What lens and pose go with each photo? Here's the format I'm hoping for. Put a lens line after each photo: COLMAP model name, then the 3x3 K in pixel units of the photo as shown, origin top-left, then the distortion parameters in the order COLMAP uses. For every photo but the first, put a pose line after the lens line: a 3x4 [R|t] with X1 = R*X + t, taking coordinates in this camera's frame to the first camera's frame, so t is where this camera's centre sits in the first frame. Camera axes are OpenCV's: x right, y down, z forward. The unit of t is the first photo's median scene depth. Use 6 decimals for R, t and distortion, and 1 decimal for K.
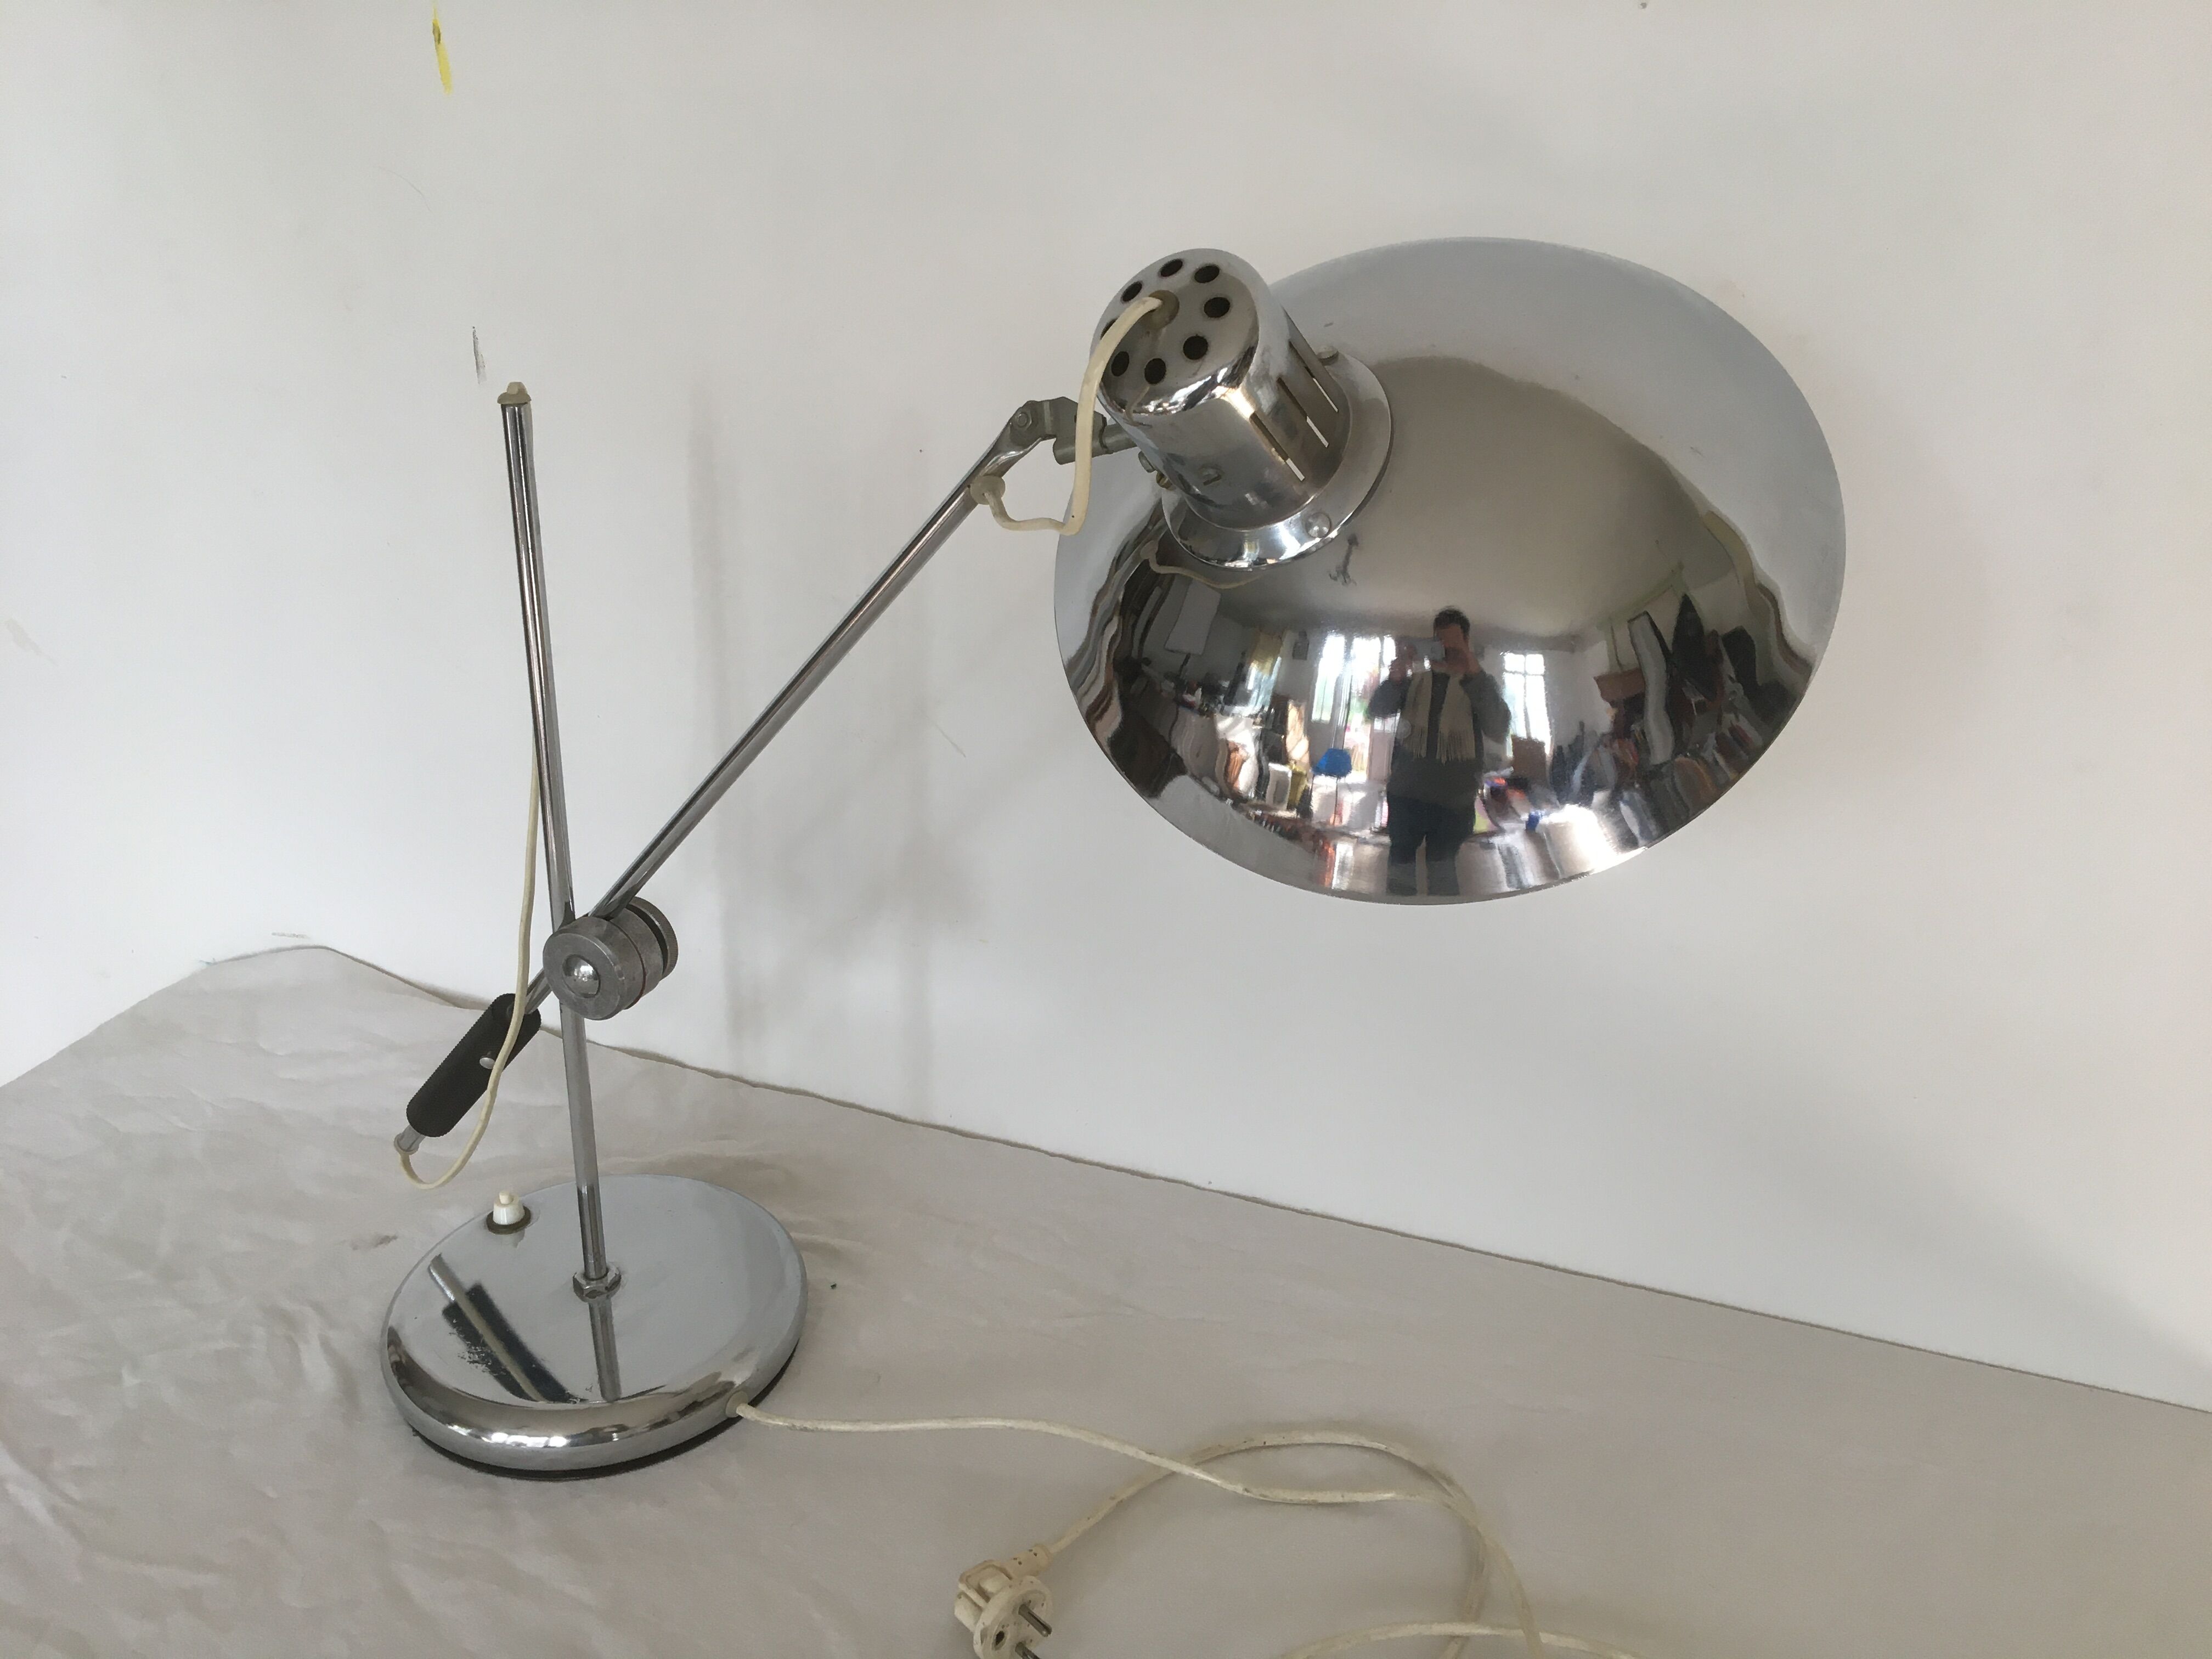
lens RADIAL K [[1863.6, 0, 1098.5], [0, 1863.6, 820.4], [0, 0, 1]] dist [0.009543, -0.001412]
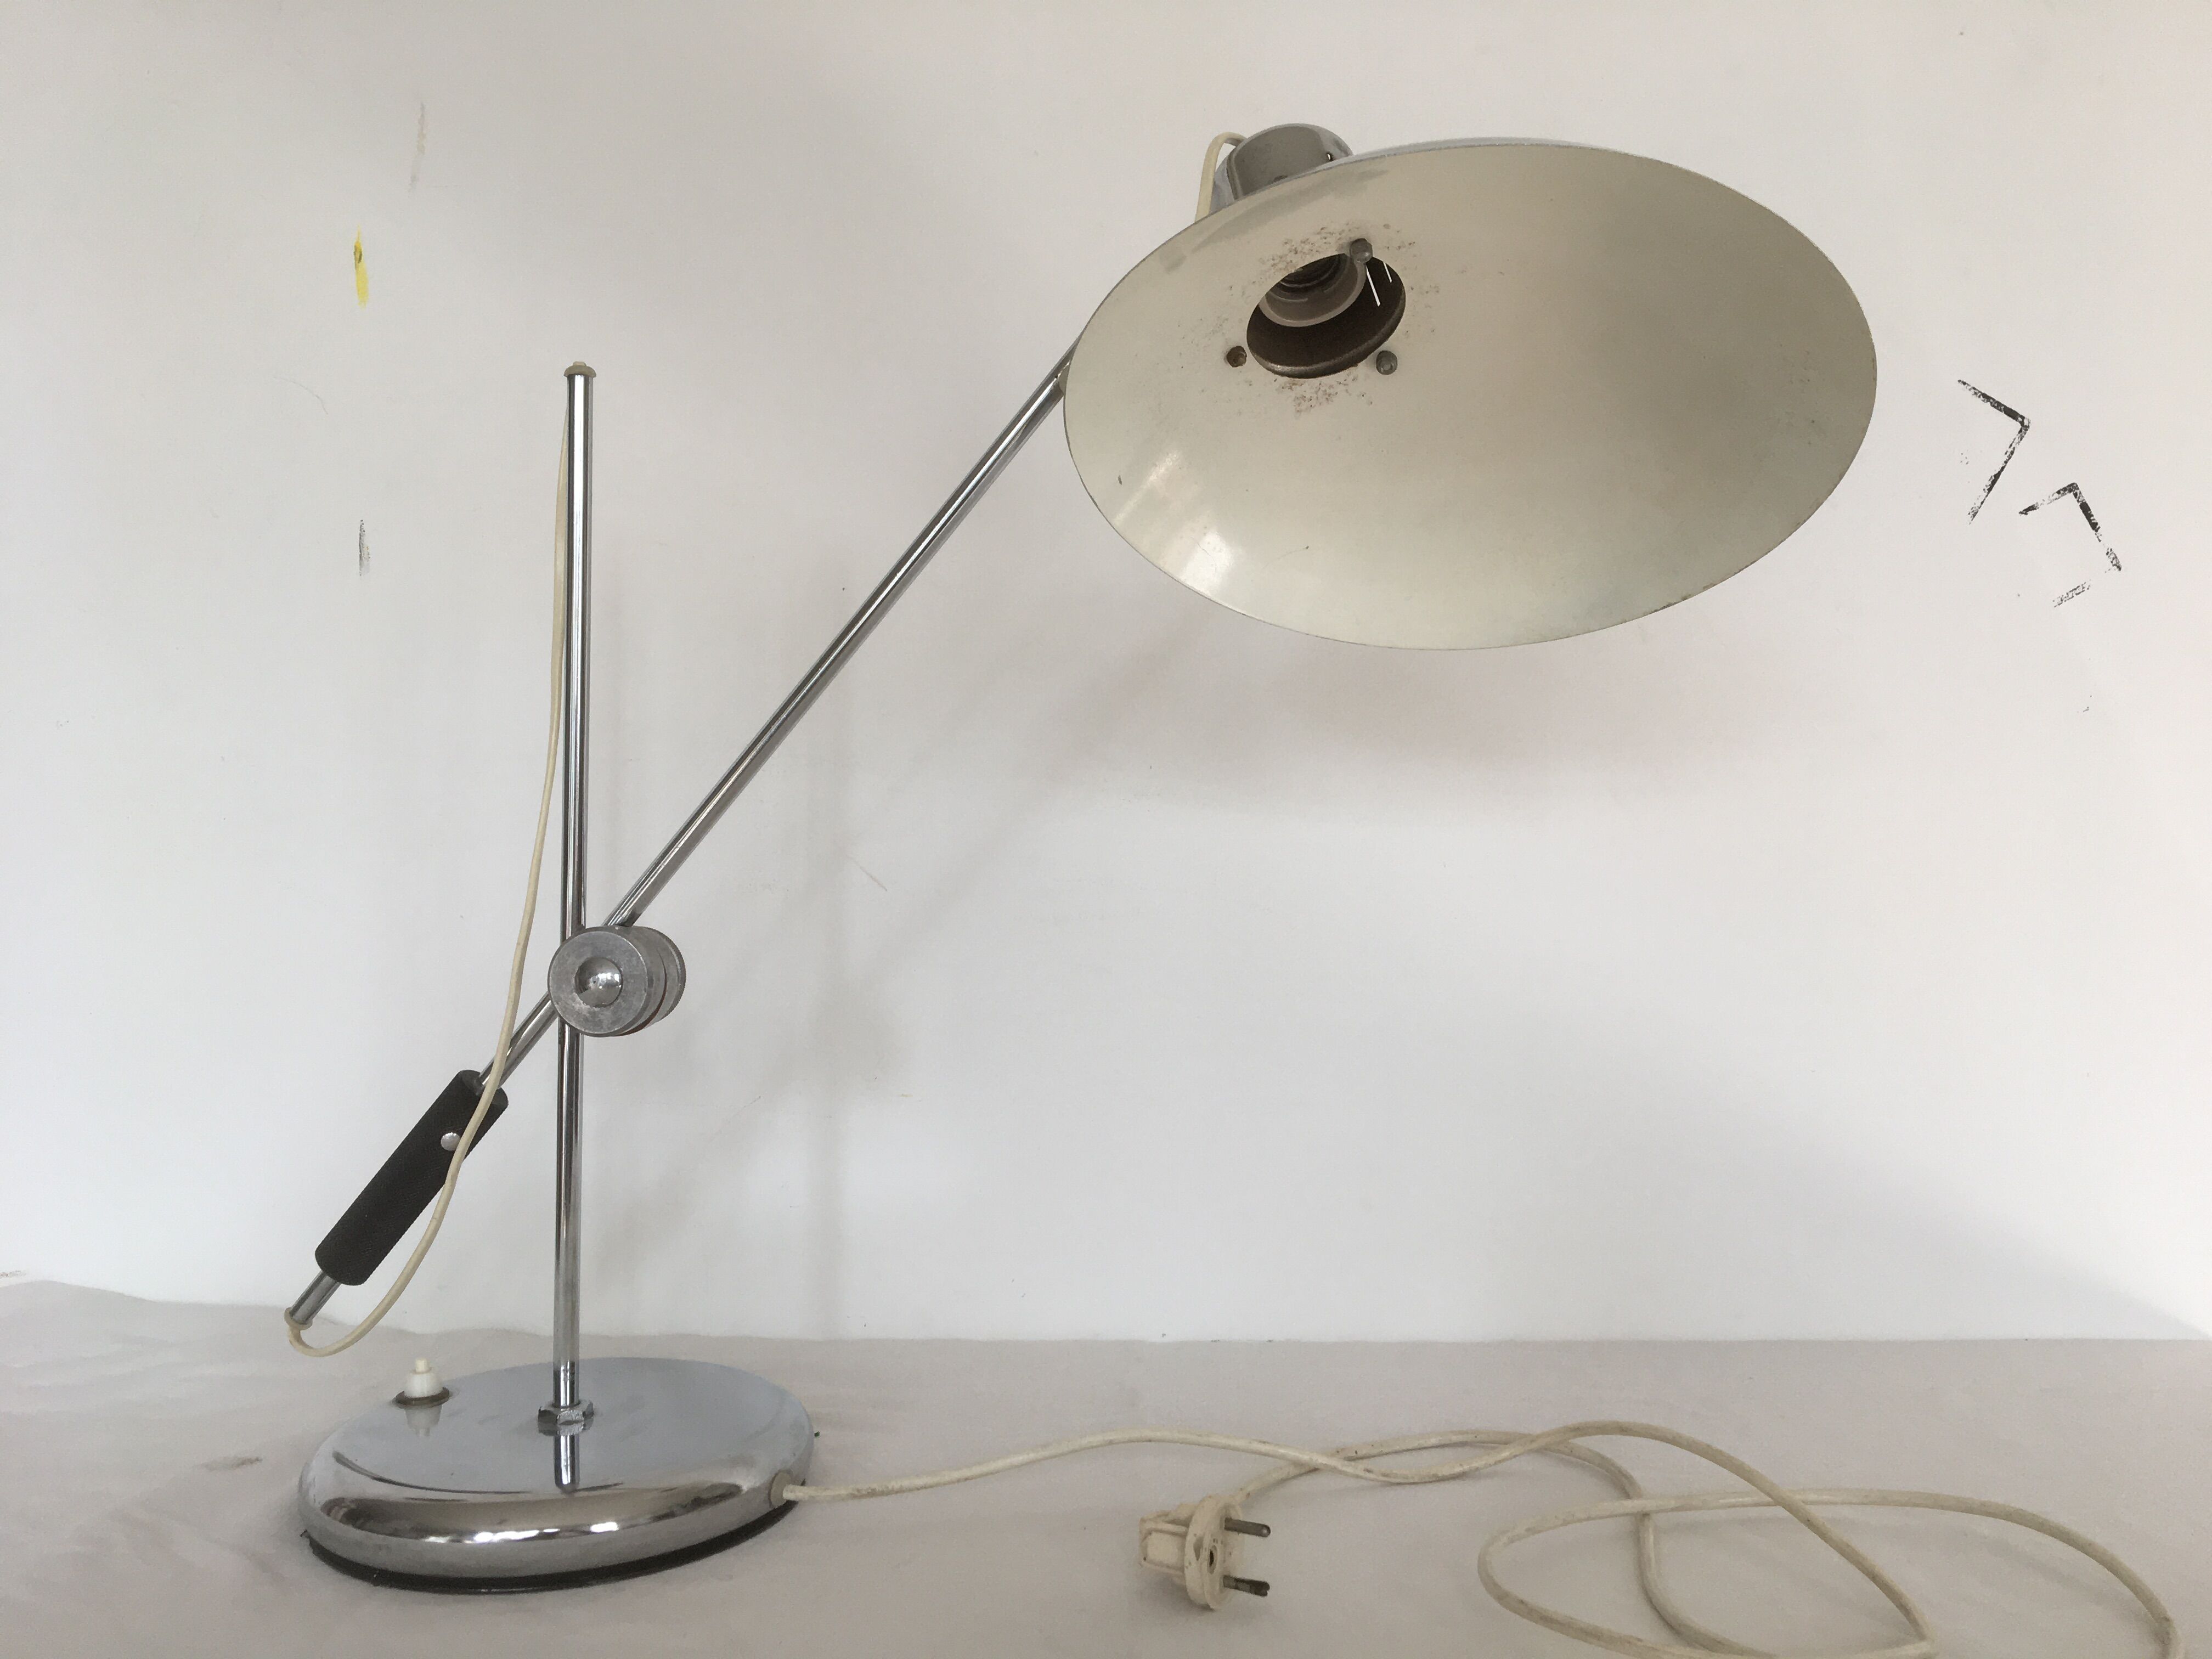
lens RADIAL K [[1863.6, 0, 1098.5], [0, 1863.6, 820.4], [0, 0, 1]] dist [0.009543, -0.001412]
pose [[0.951141, -0.026852, 0.307587, -0.308141], [0.152339, 0.907324, -0.391863, 0.390036], [-0.268559, 0.419574, 0.867083, 0.091903]]
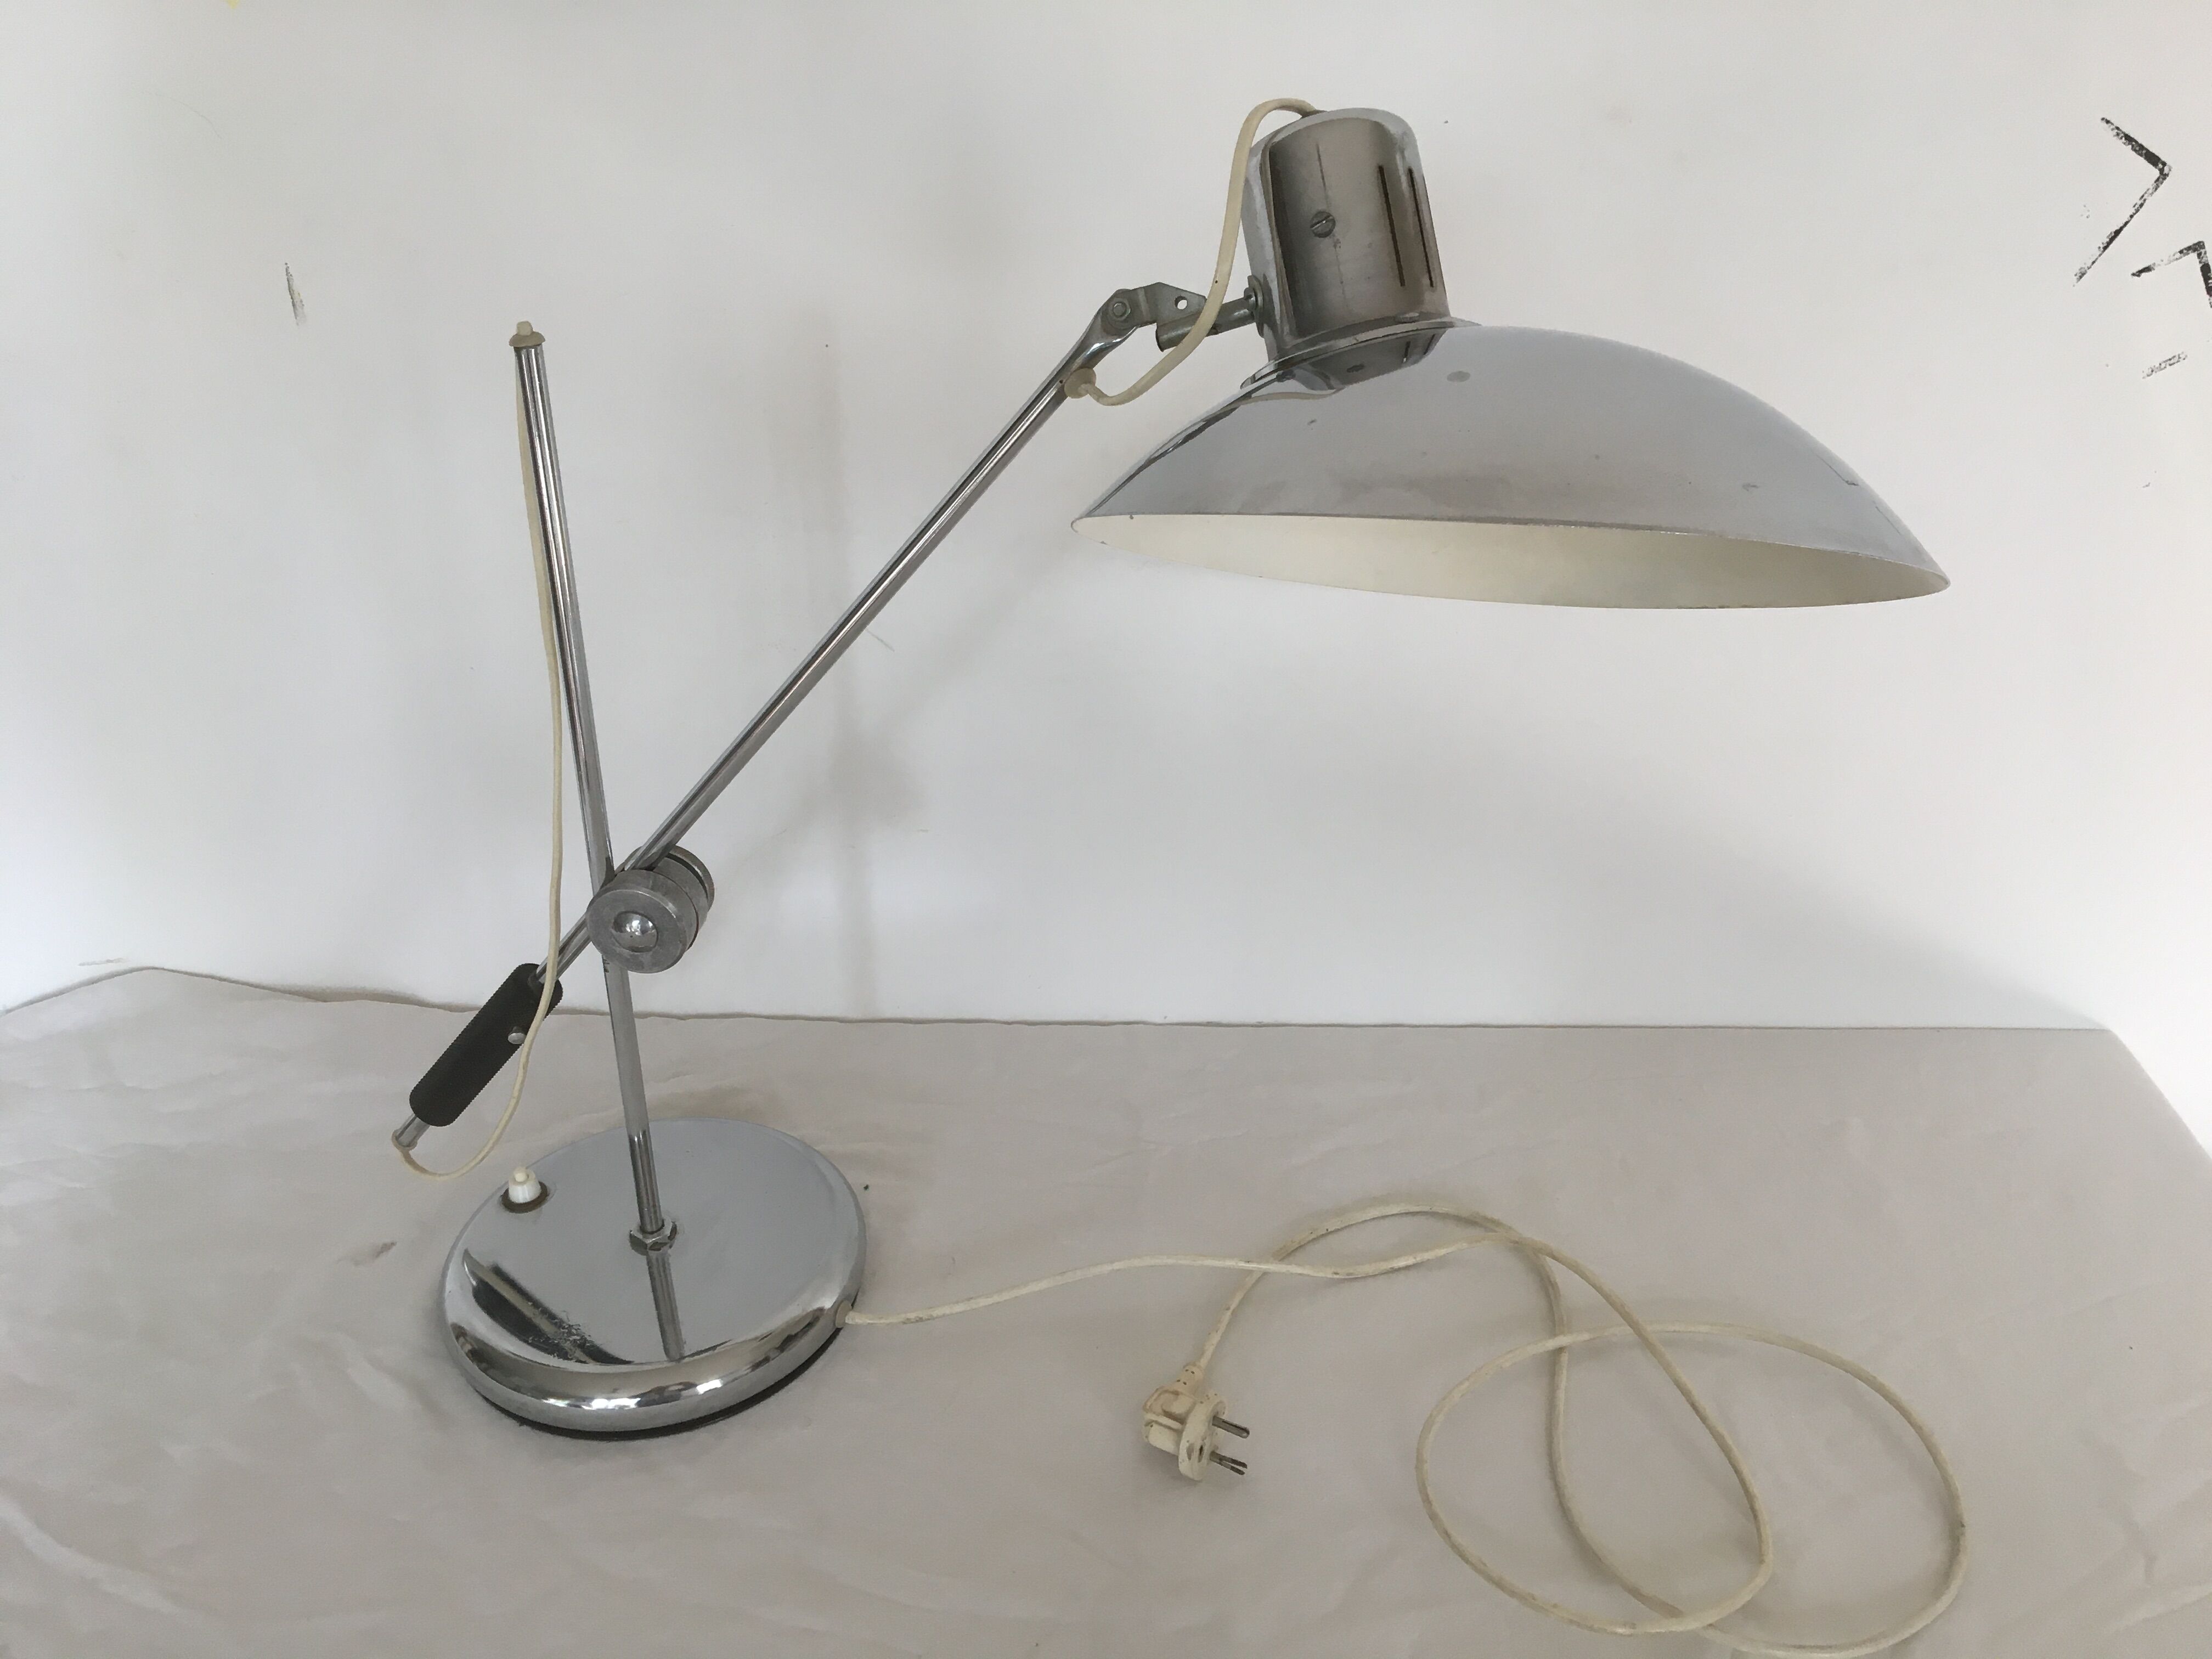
lens RADIAL K [[1841.8, 0, 1106.0], [0, 1841.8, 829.5], [0, 0, 1]] dist [0.067387, -0.088749]
pose [[0.950545, -0.174660, 0.256824, -0.269383], [0.153302, 0.982992, 0.101116, -0.027518], [-0.270117, -0.056743, 0.961154, 0.002699]]
